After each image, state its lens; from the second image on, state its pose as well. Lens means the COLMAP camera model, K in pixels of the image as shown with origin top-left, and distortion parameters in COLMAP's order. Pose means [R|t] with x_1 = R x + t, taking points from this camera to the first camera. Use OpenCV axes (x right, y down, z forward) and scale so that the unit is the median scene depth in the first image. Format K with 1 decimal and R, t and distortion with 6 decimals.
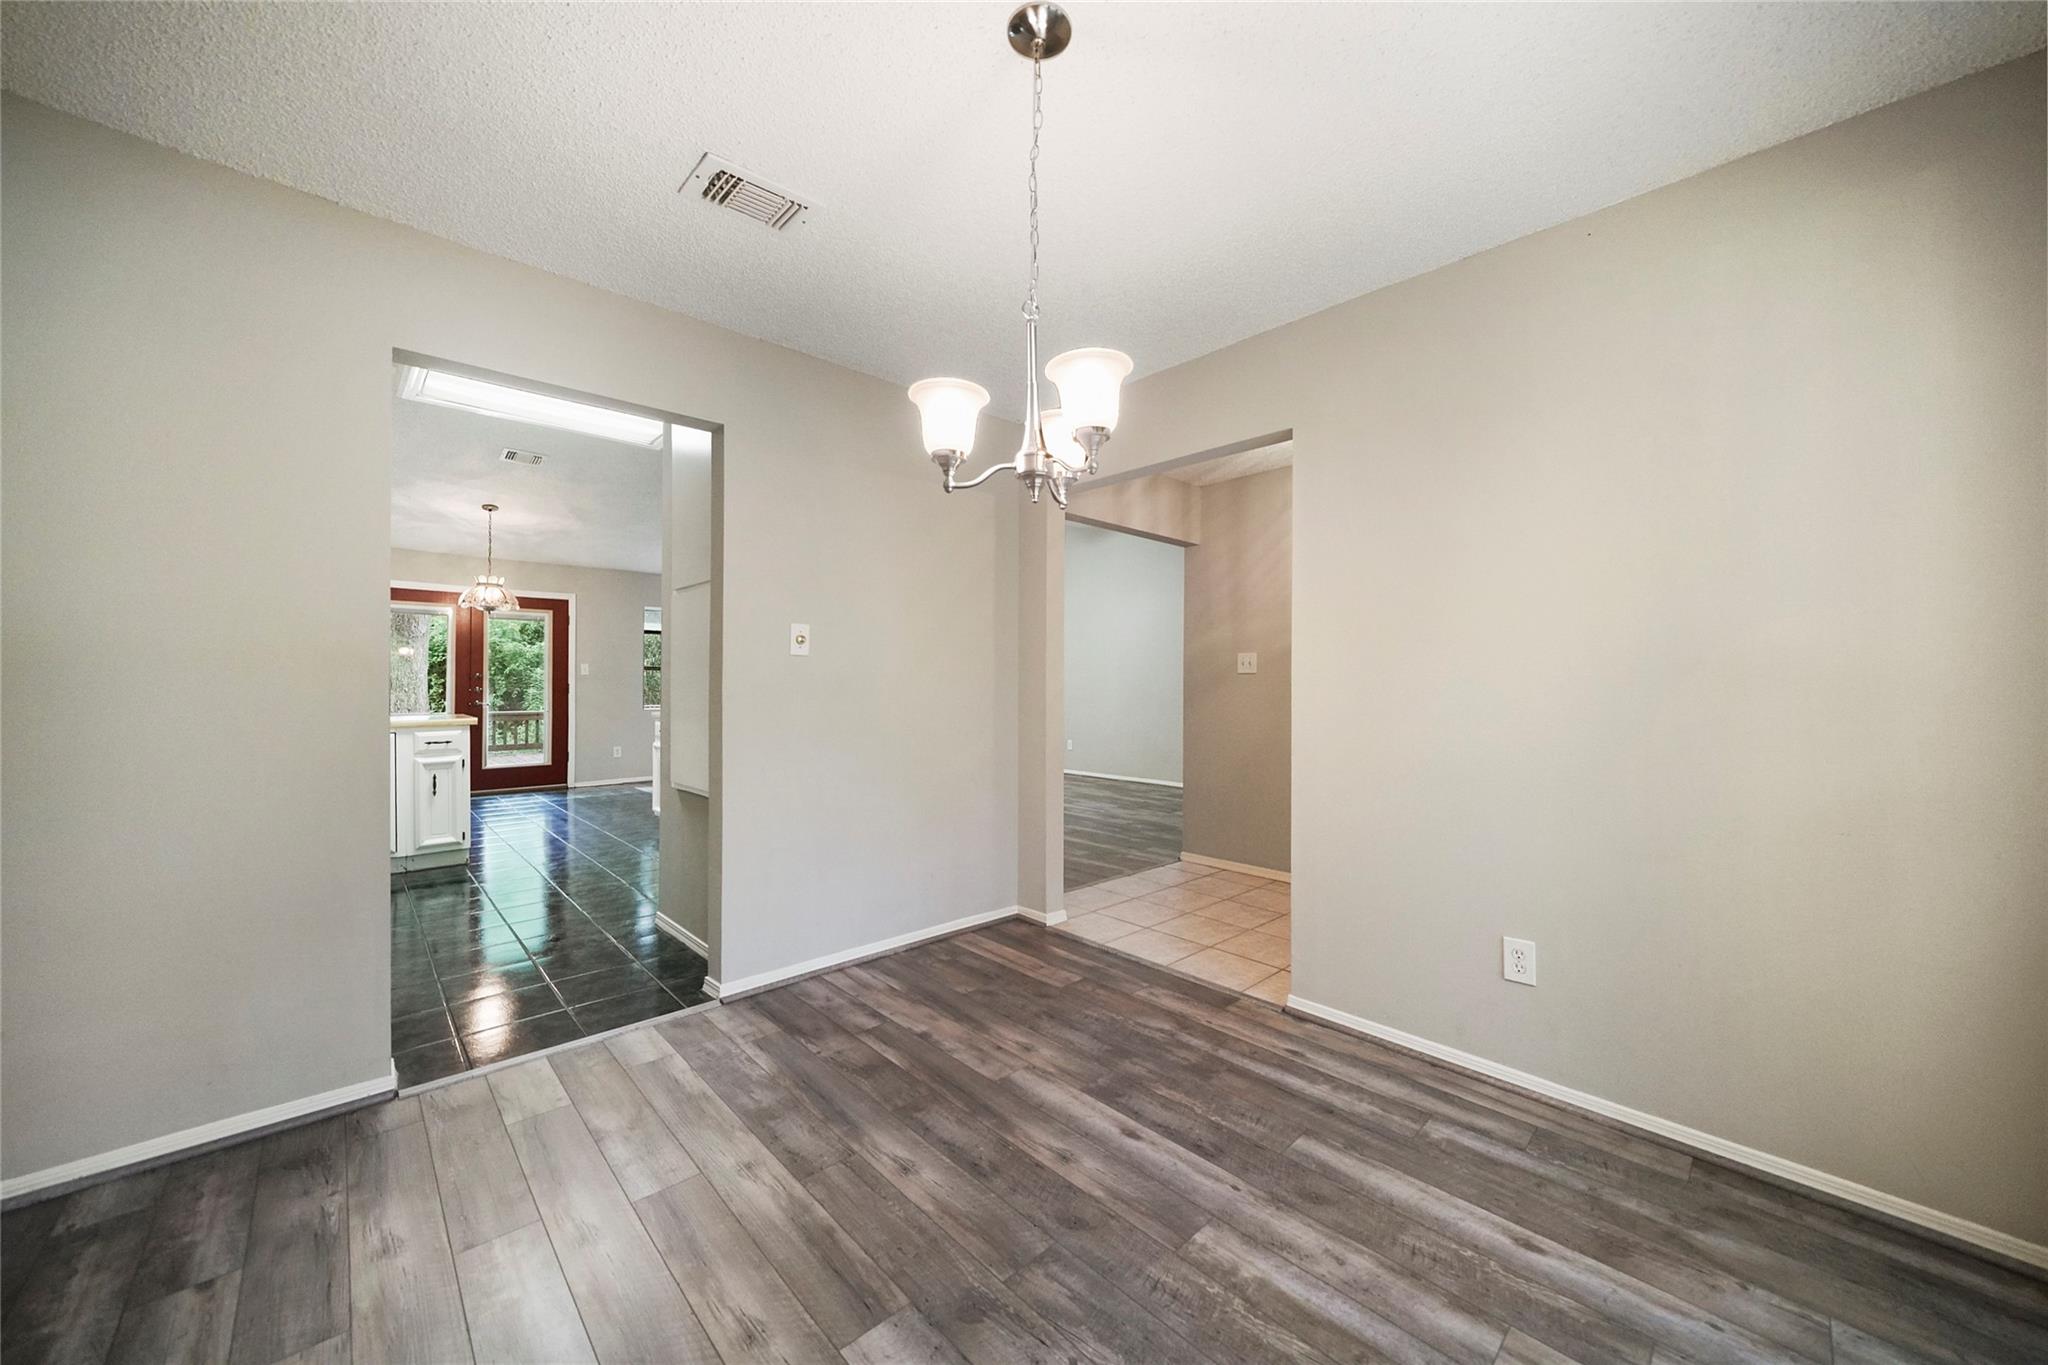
lens RADIAL K [[728.0, 0, 1034.6], [0, 728.0, 687.0], [0, 0, 1]] dist [-0.012106, 0.000352]
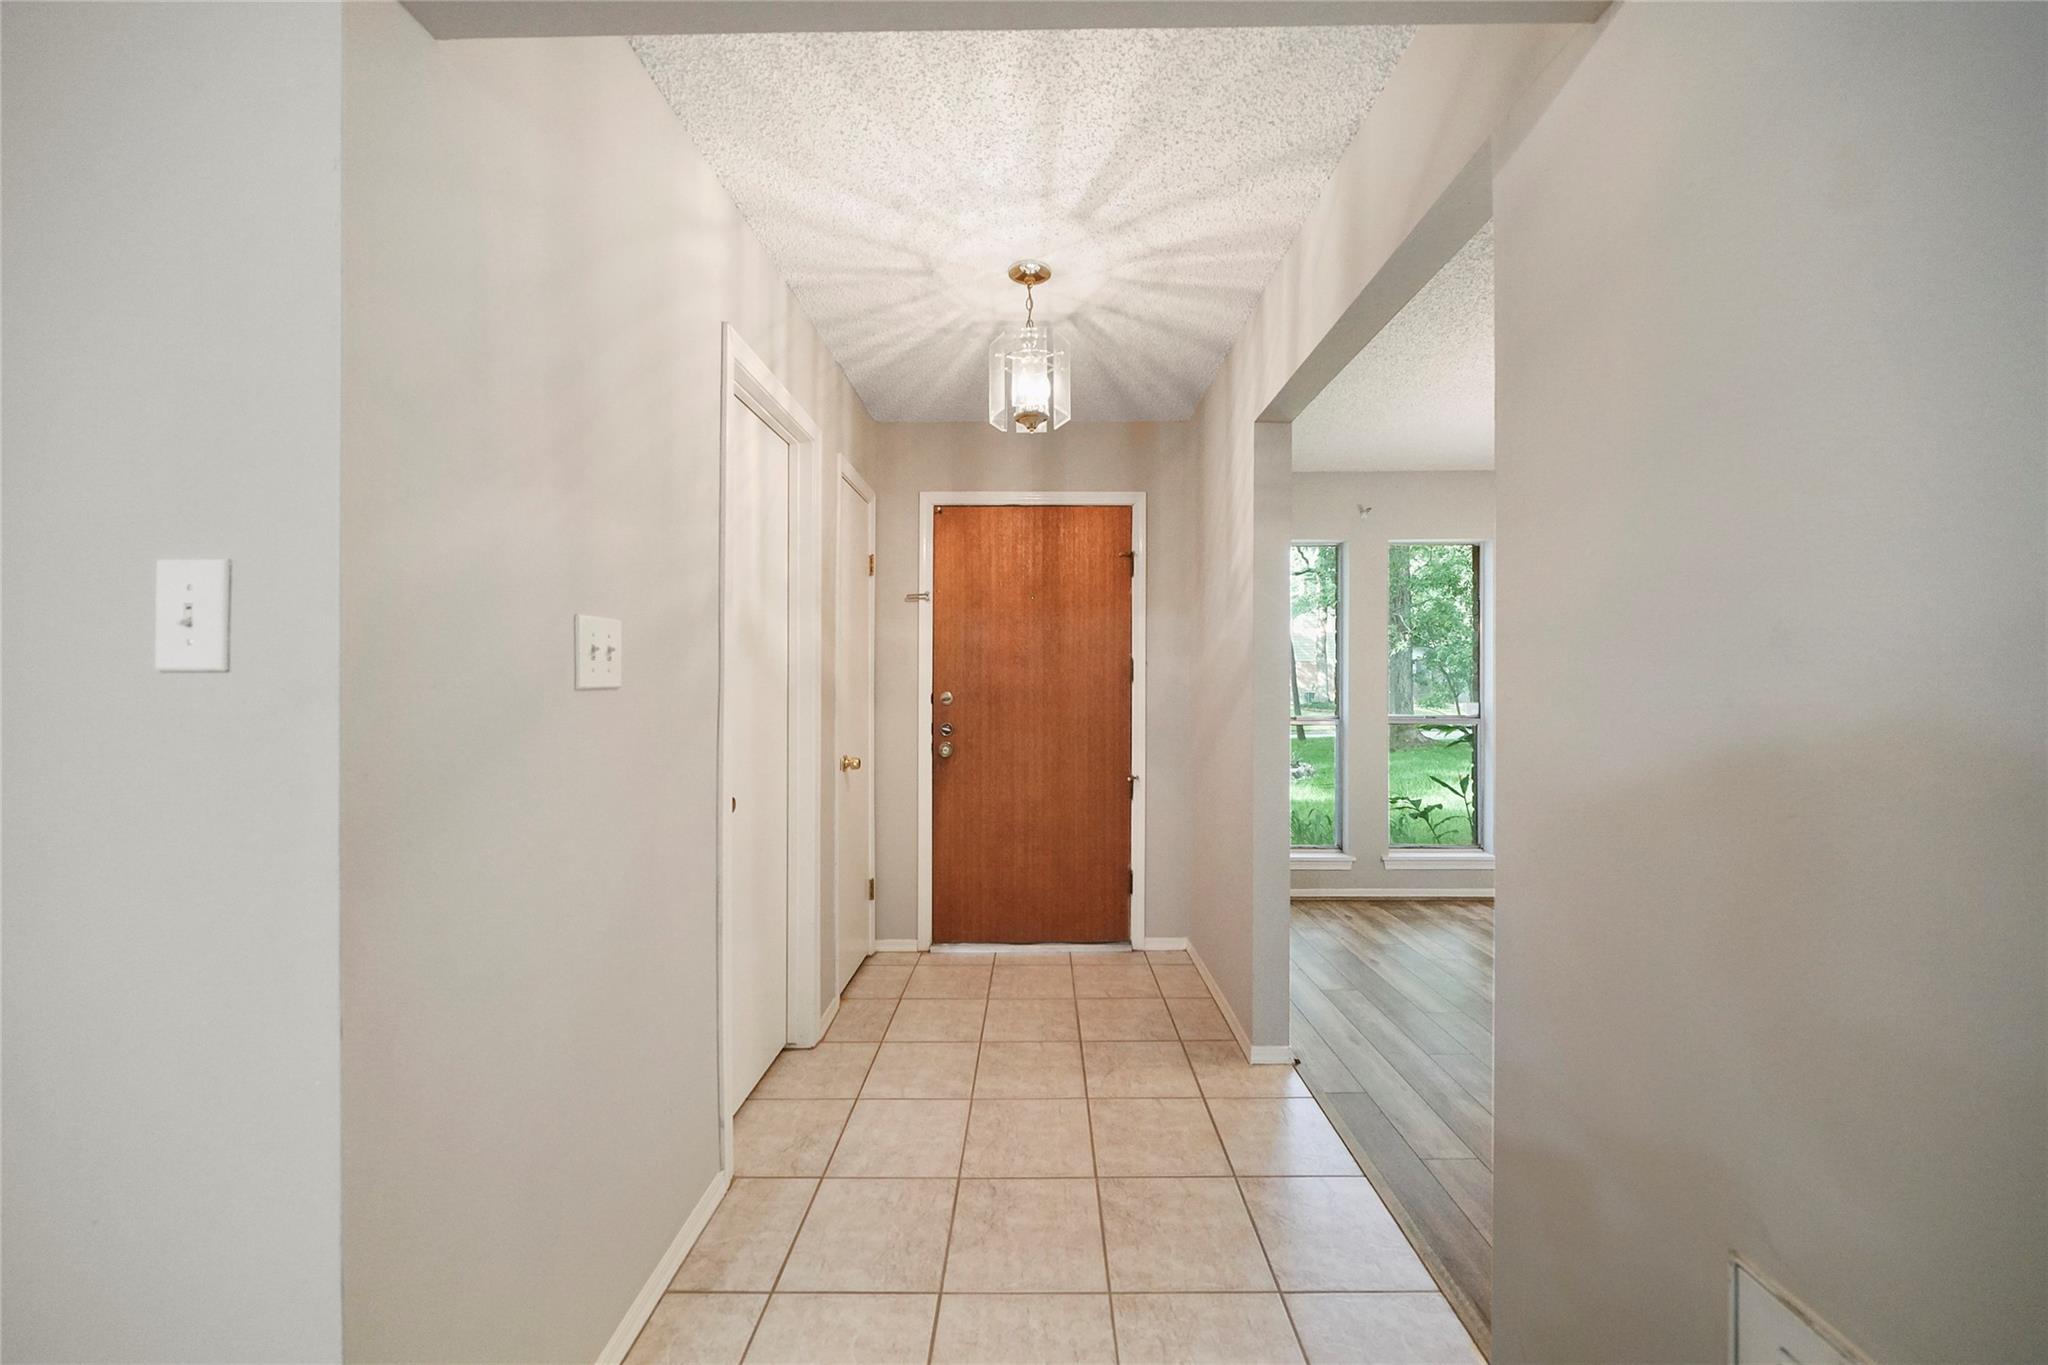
lens RADIAL K [[709.1, 0, 1036.3], [0, 709.1, 678.8], [0, 0, 1]] dist [-0.005825, -0.000479]
pose [[-0.711415, -0.005426, 0.702751, -0.041139], [-0.002848, 0.999984, 0.004838, -0.042099], [-0.702766, 0.001441, -0.711419, 1.823713]]
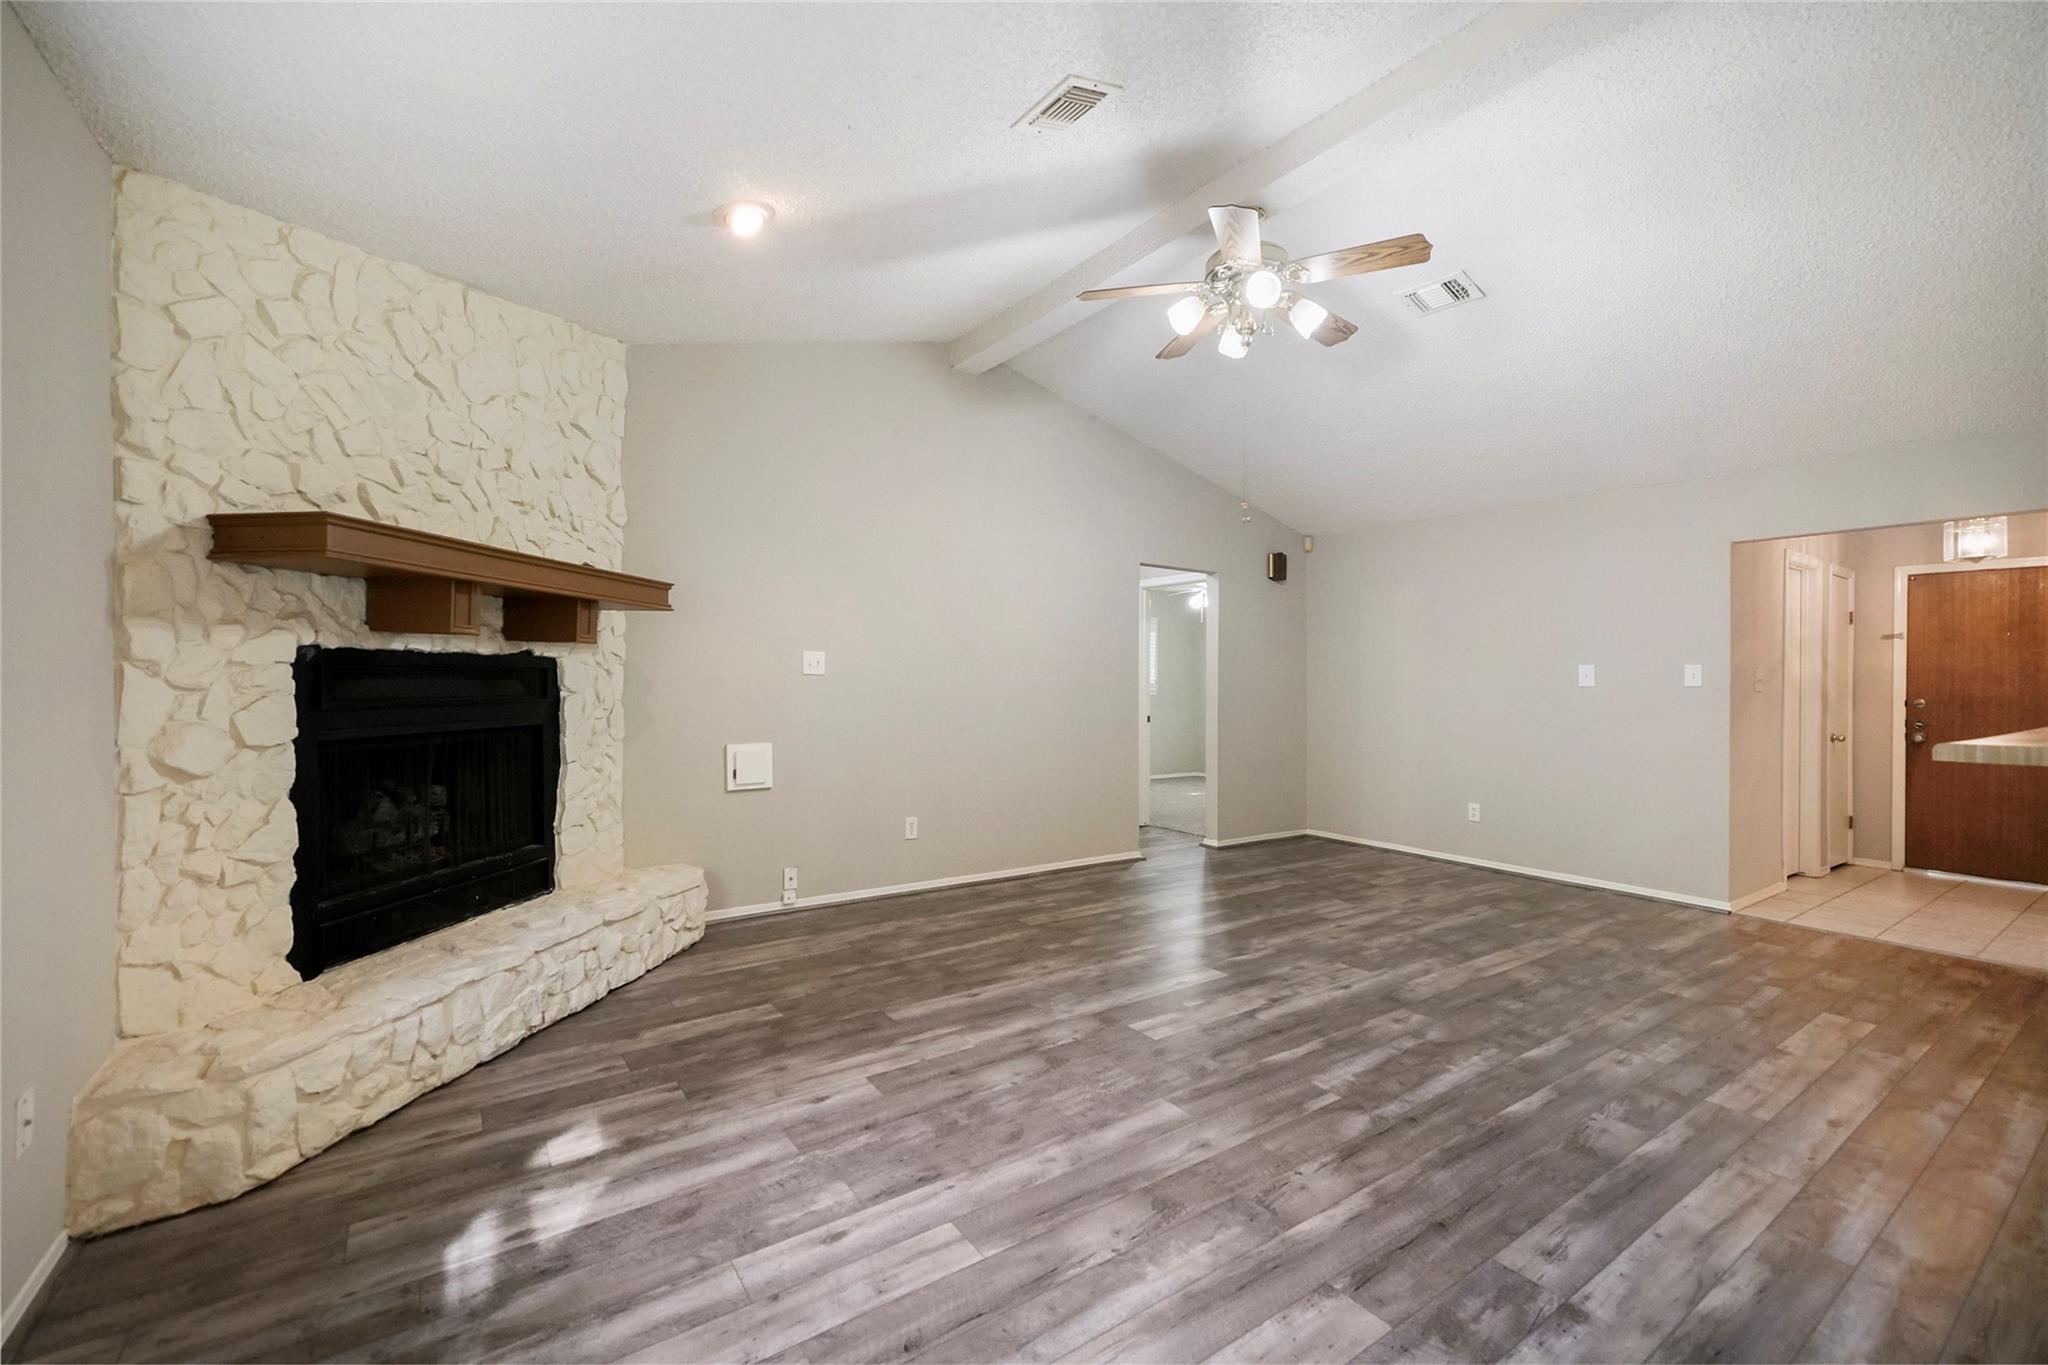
lens RADIAL K [[871.0, 0, 1020.1], [0, 871.0, 679.3], [0, 0, 1]] dist [-0.008573, 0.005611]
pose [[0.151494, 0.001544, 0.988457, -1.674876], [-0.008229, 0.999966, -0.000300, -0.045382], [-0.988424, -0.008088, 0.151501, 3.044116]]
